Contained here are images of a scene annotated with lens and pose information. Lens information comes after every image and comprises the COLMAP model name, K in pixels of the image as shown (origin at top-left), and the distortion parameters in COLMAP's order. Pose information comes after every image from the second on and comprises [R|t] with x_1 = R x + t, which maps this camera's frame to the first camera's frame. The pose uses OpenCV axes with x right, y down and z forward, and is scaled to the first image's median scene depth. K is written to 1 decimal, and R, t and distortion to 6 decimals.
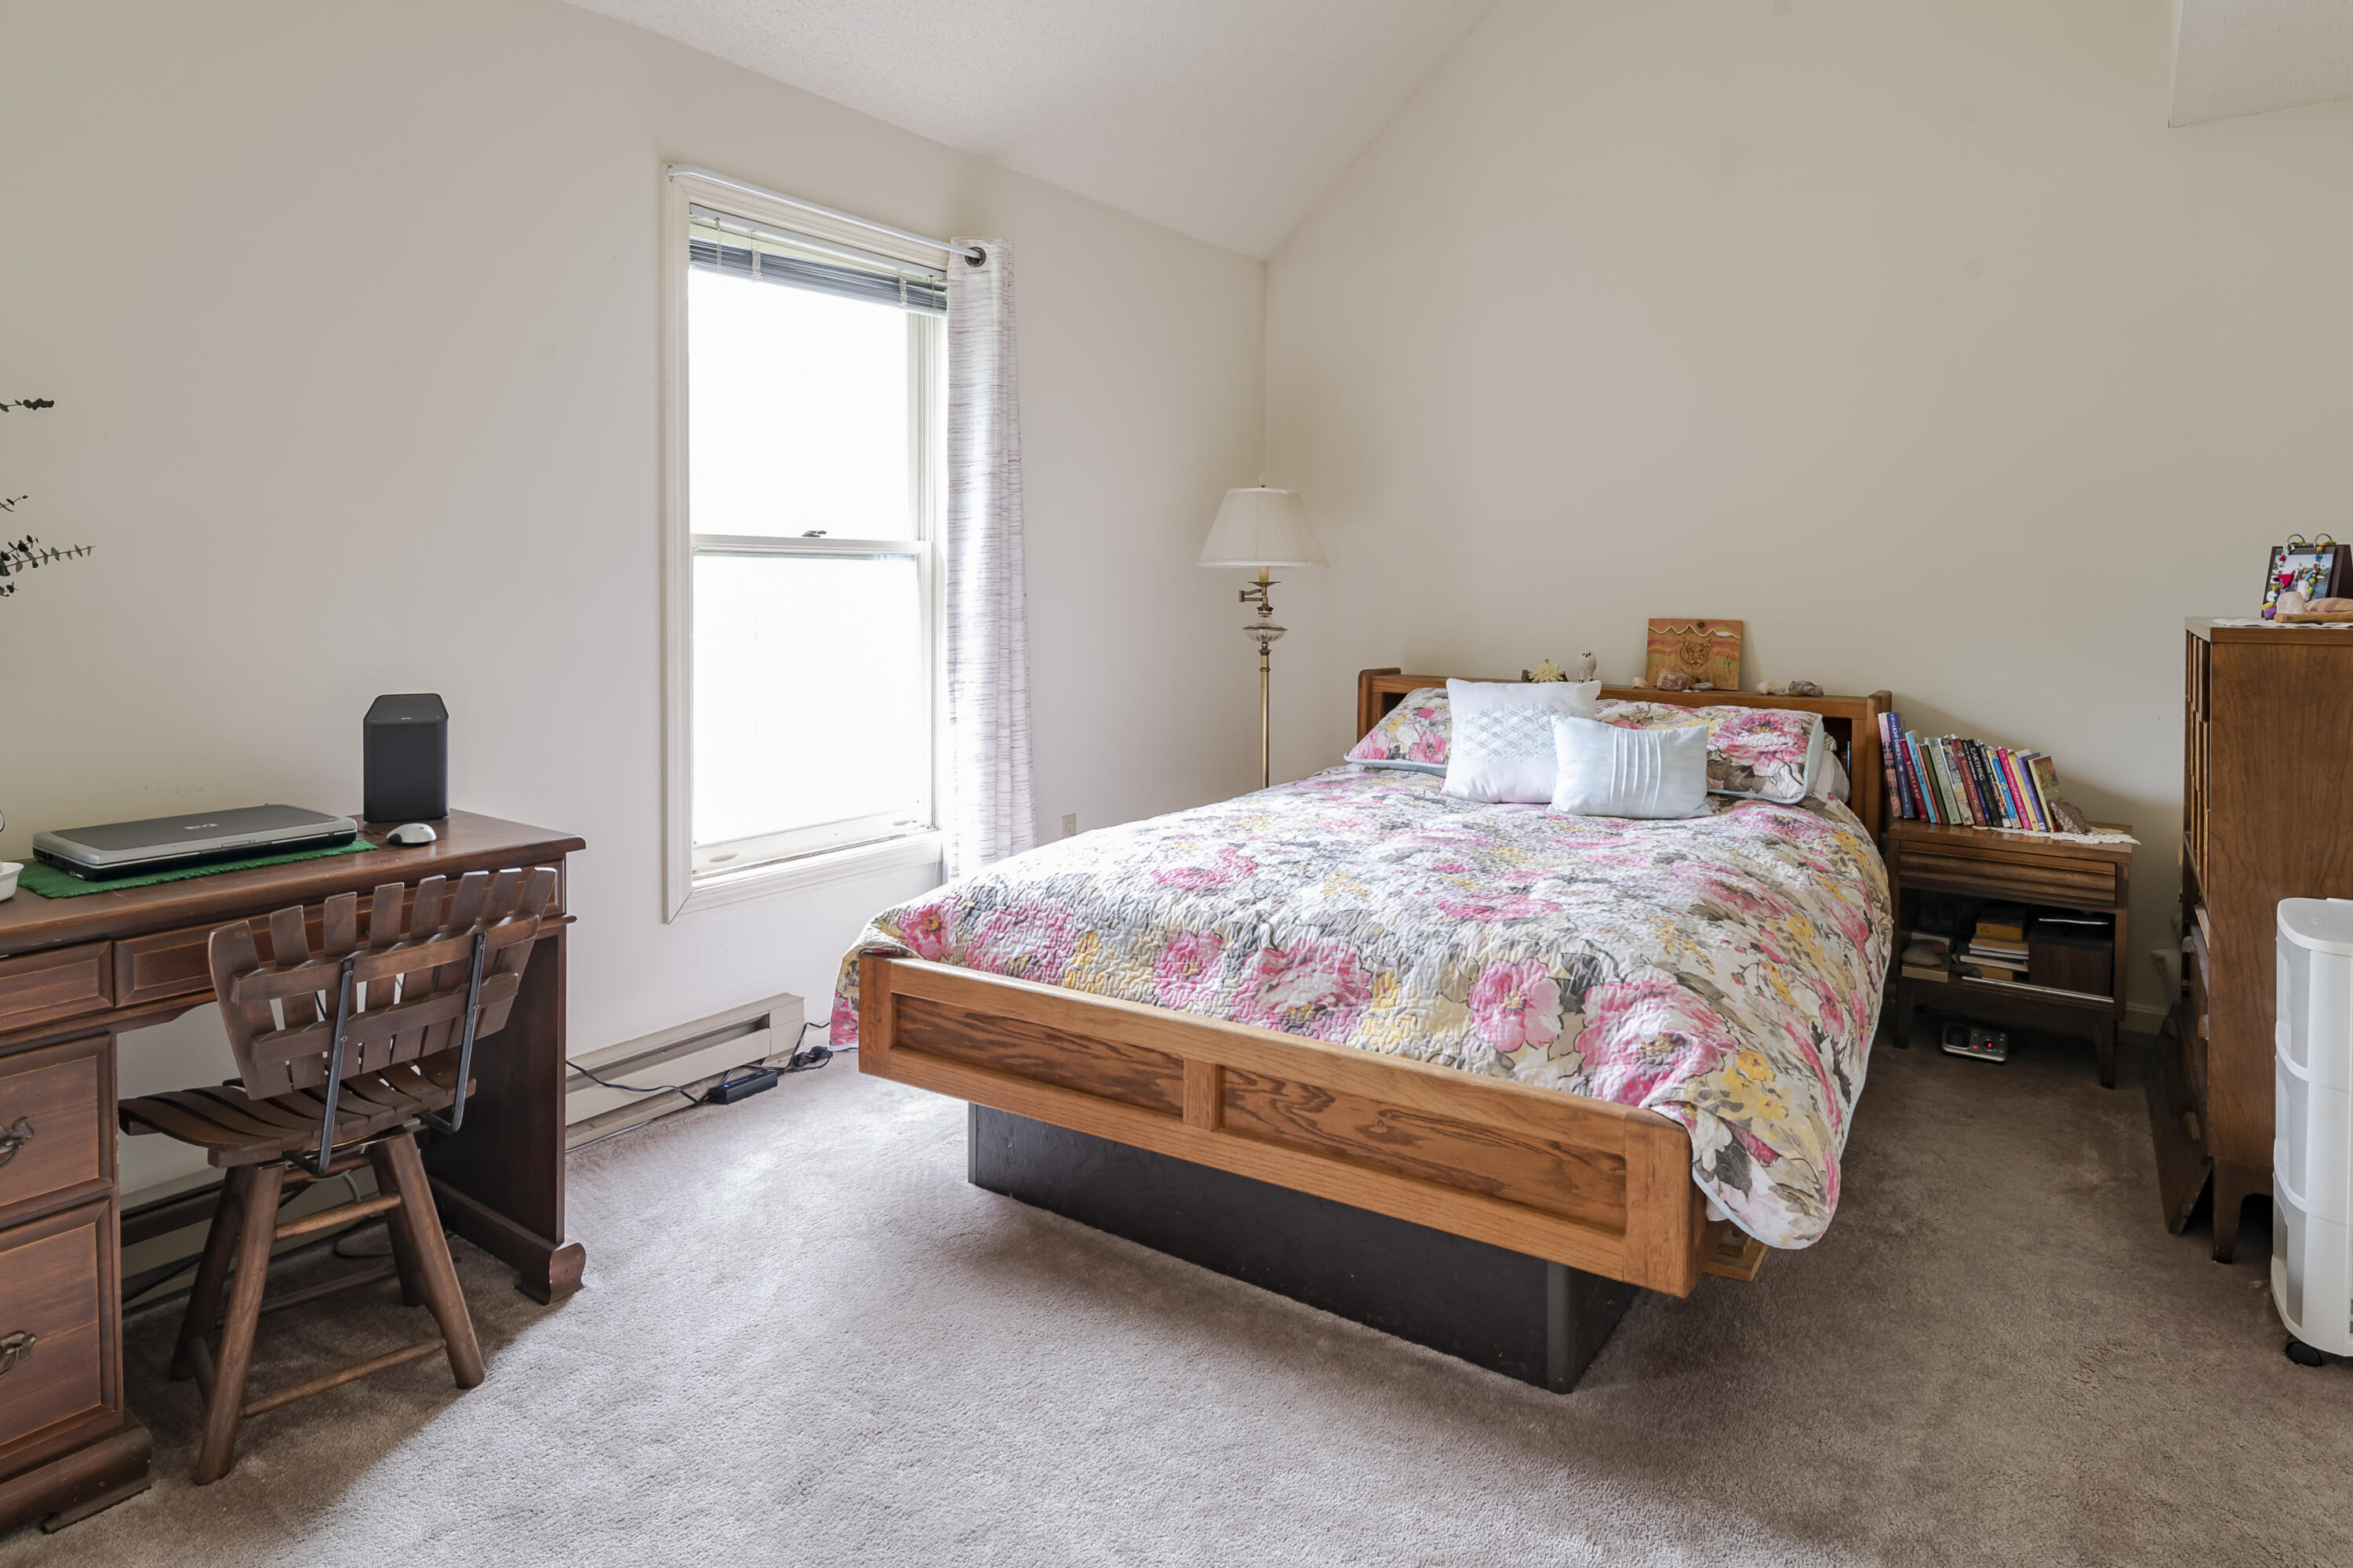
lens RADIAL K [[1394.3, 0, 1182.5], [0, 1394.3, 748.7], [0, 0, 1]] dist [-0.000180, 0.000230]
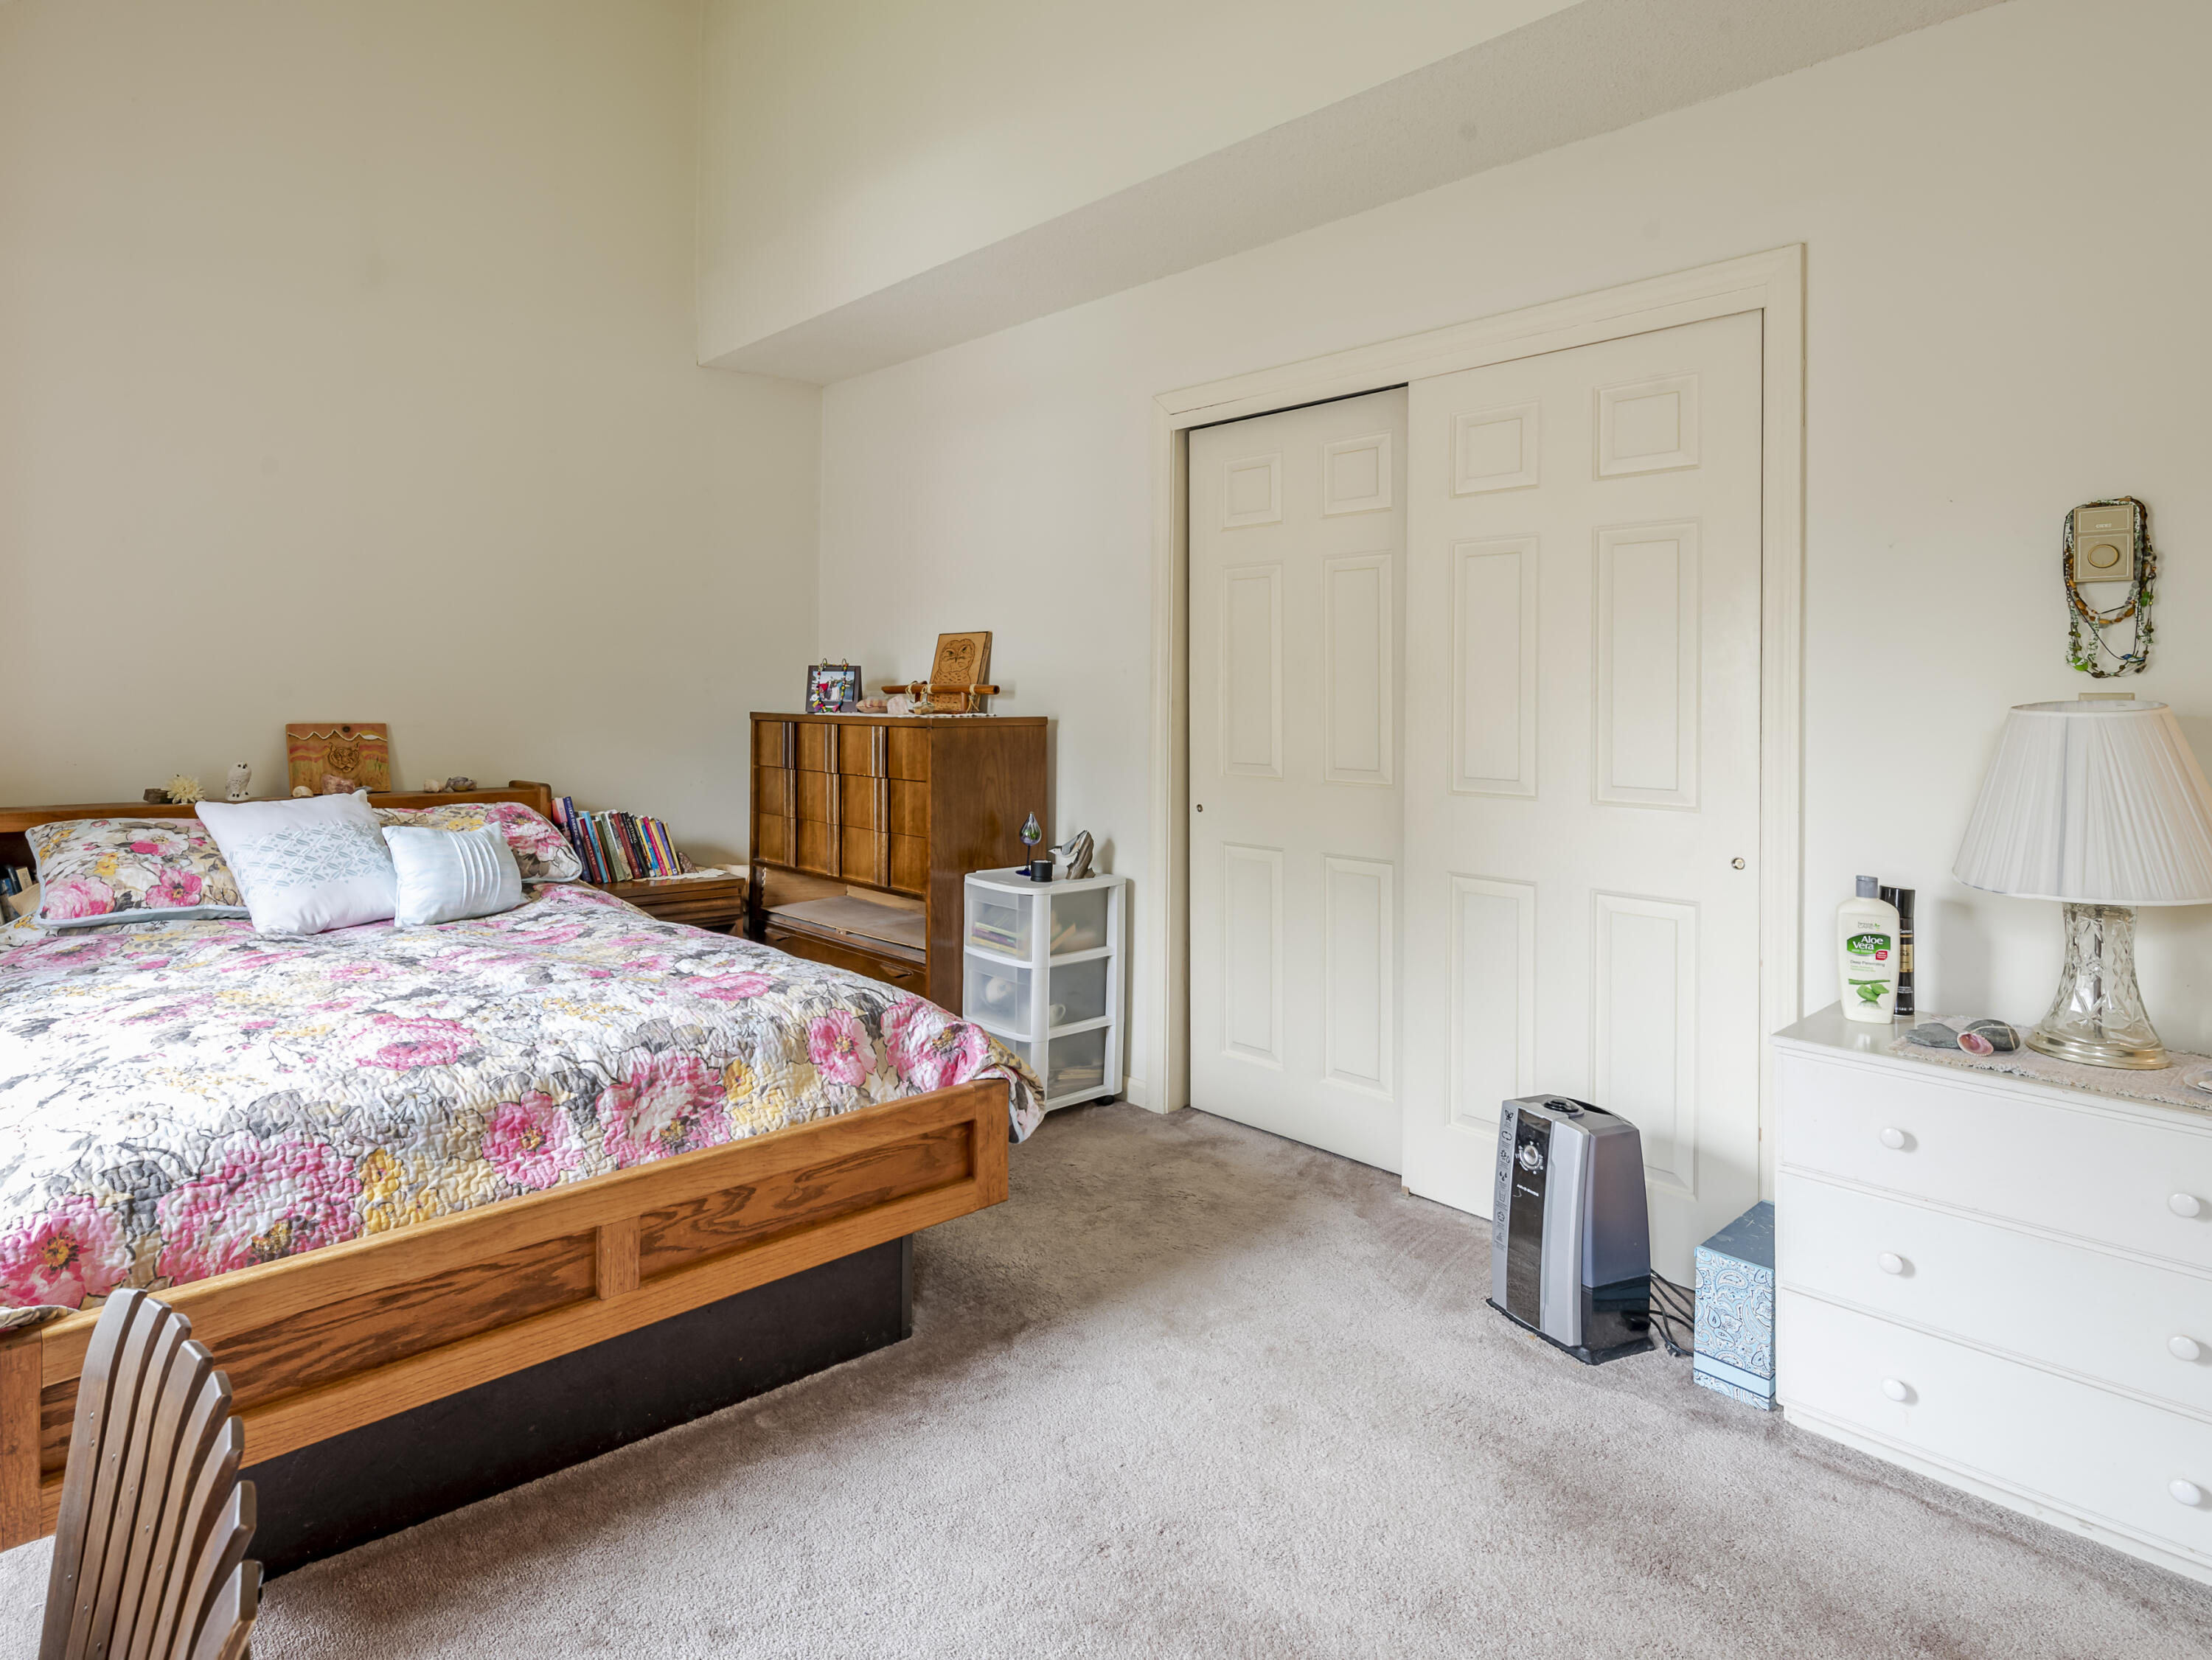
lens RADIAL K [[1267.0, 0, 1106.0], [0, 1267.0, 830.0], [0, 0, 1]] dist [0.000403, 0.000583]
pose [[0.224613, -0.109039, 0.968328, -0.624686], [0.108869, 0.990306, 0.086261, -0.058808], [-0.968347, 0.086046, 0.234307, 0.434625]]
